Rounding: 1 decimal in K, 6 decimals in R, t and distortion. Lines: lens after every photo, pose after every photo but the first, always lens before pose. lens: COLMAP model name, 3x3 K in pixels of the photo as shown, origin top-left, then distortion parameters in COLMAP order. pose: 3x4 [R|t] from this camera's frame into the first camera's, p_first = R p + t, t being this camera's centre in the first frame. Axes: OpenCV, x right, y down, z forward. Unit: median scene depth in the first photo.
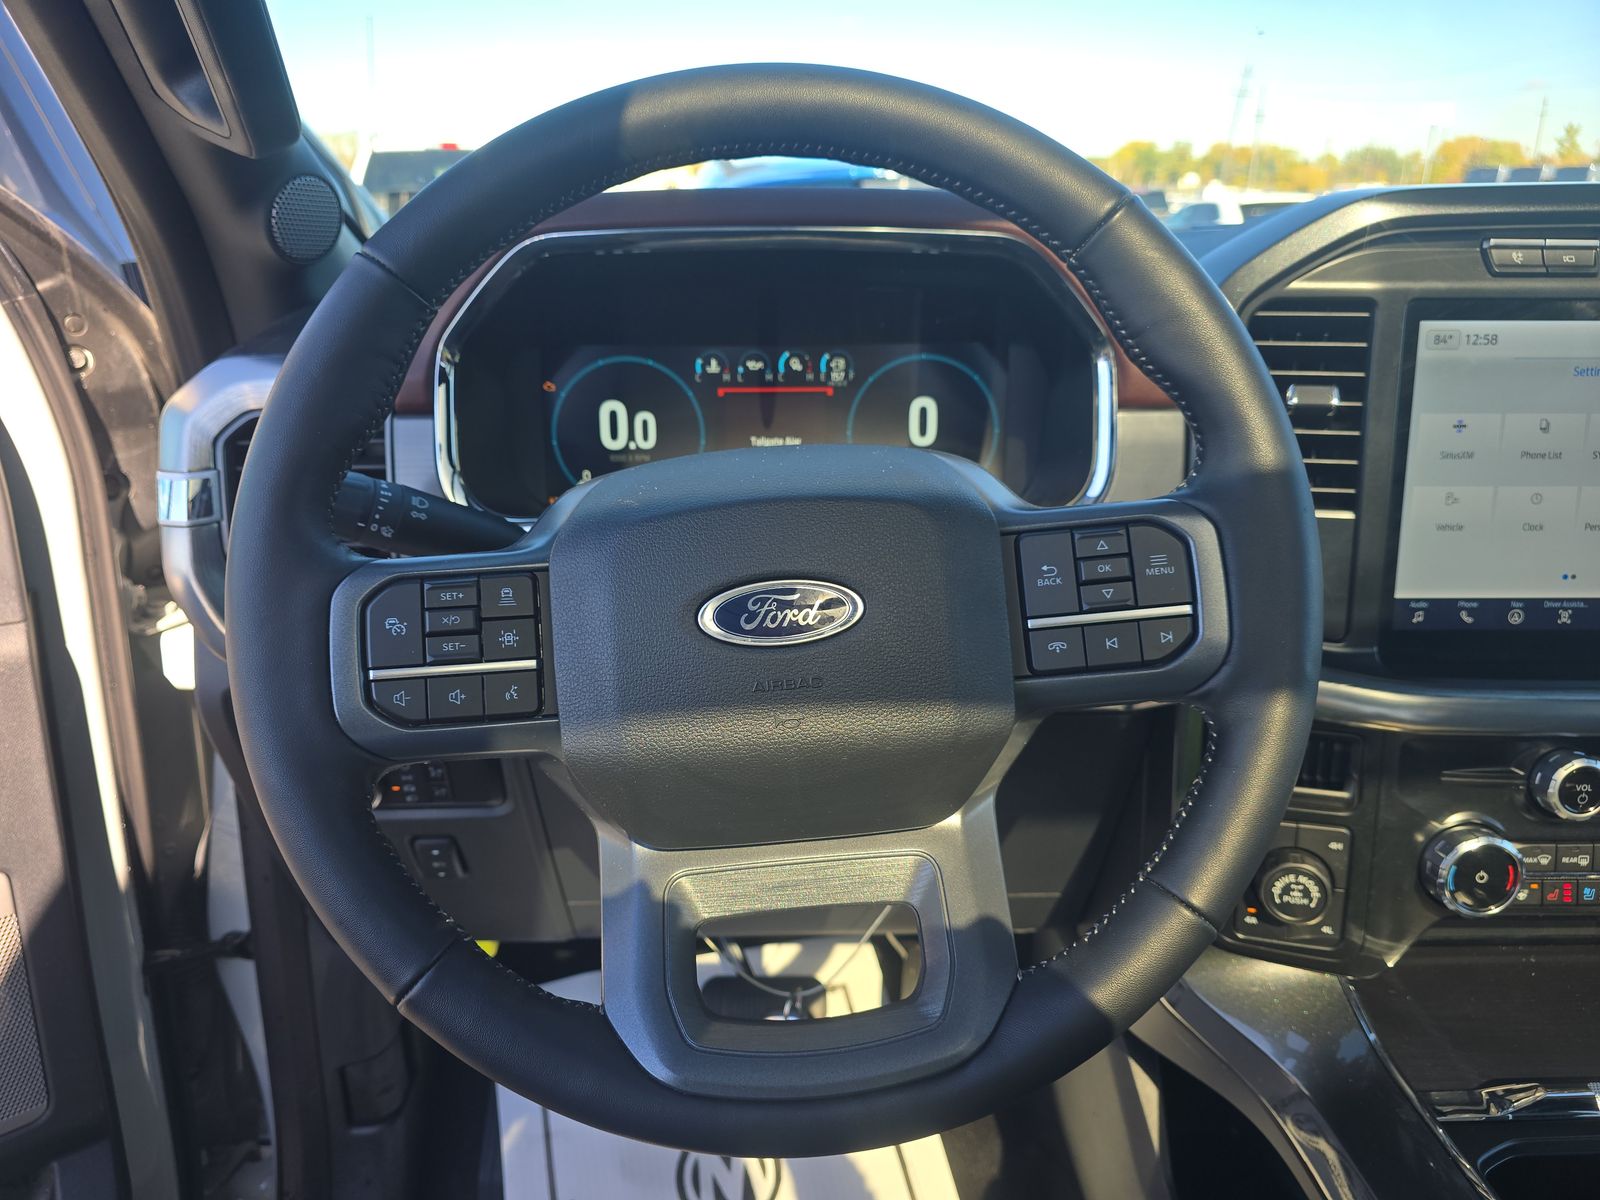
lens RADIAL K [[1169.3, 0, 847.9], [0, 1169.3, 582.3], [0, 0, 1]] dist [0.059251, -0.092966]
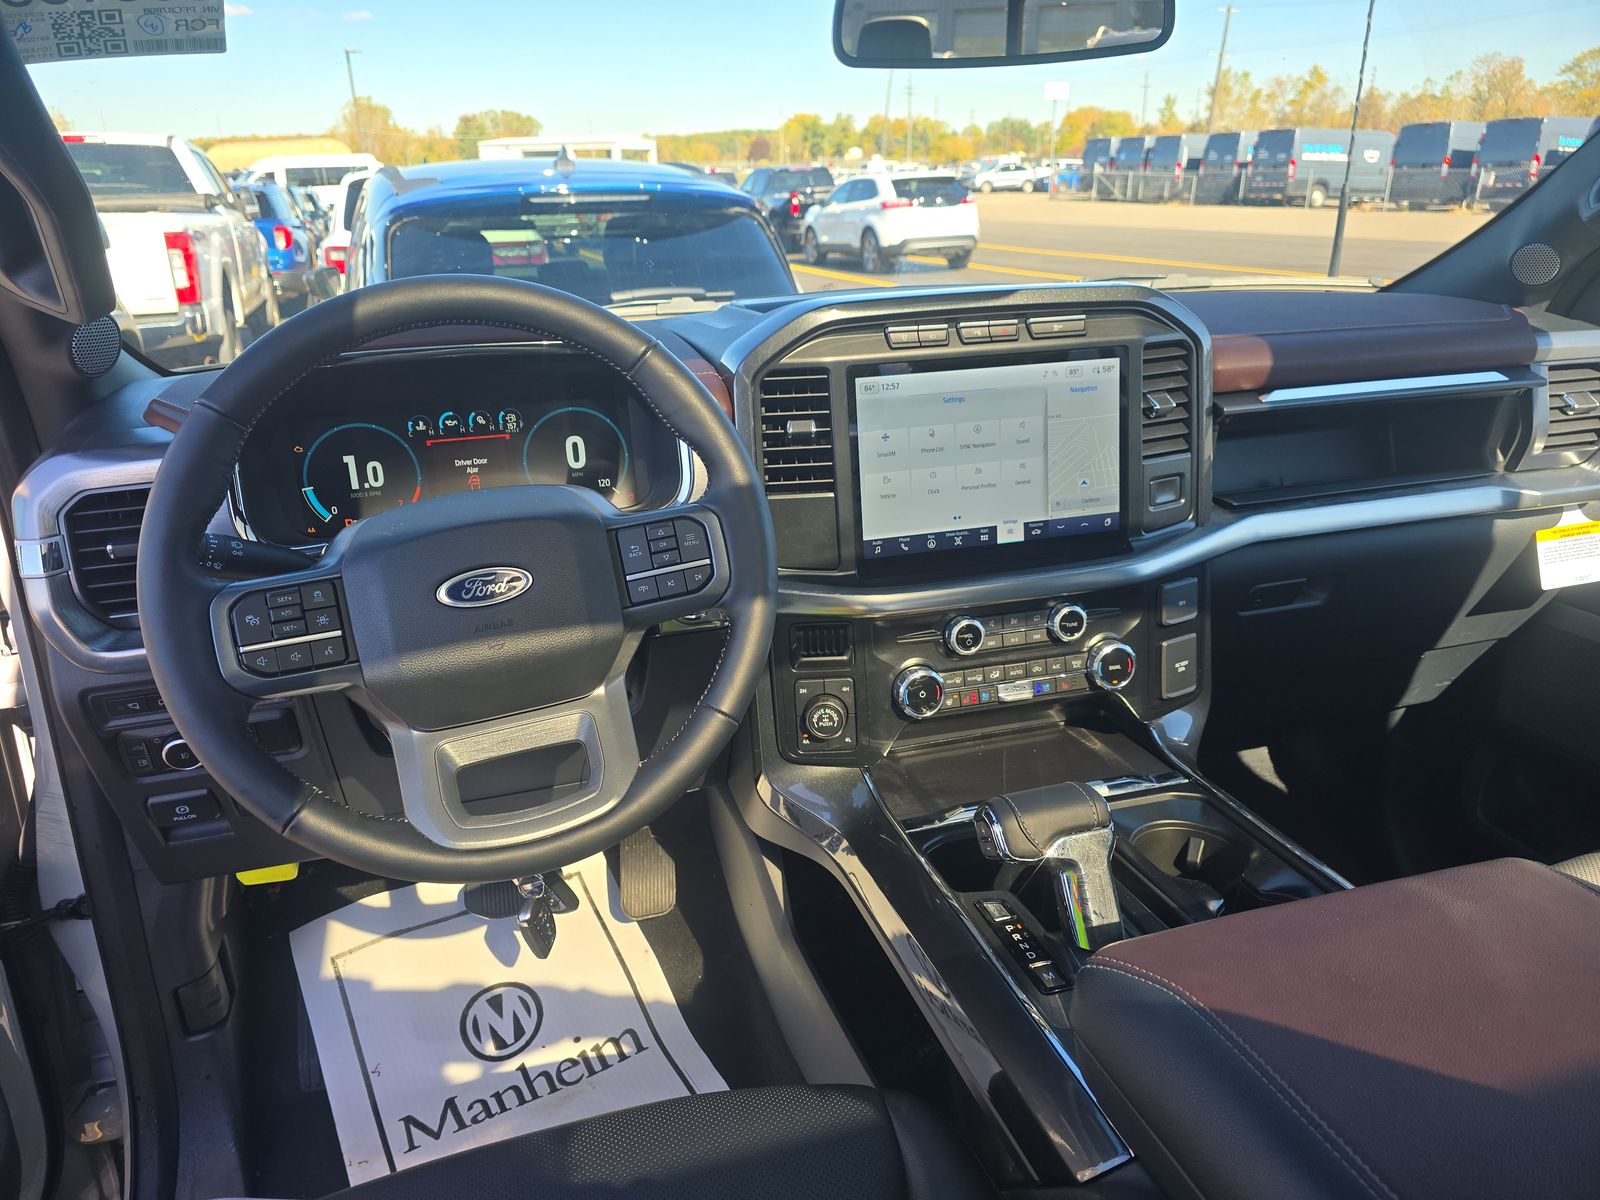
lens RADIAL K [[1169.3, 0, 847.9], [0, 1169.3, 582.3], [0, 0, 1]] dist [0.059251, -0.092966]
pose [[0.968053, -0.111605, 0.224540, 0.057927], [0.105085, 0.993625, 0.040823, 0.002480], [-0.227665, -0.015923, 0.973609, -0.657445]]
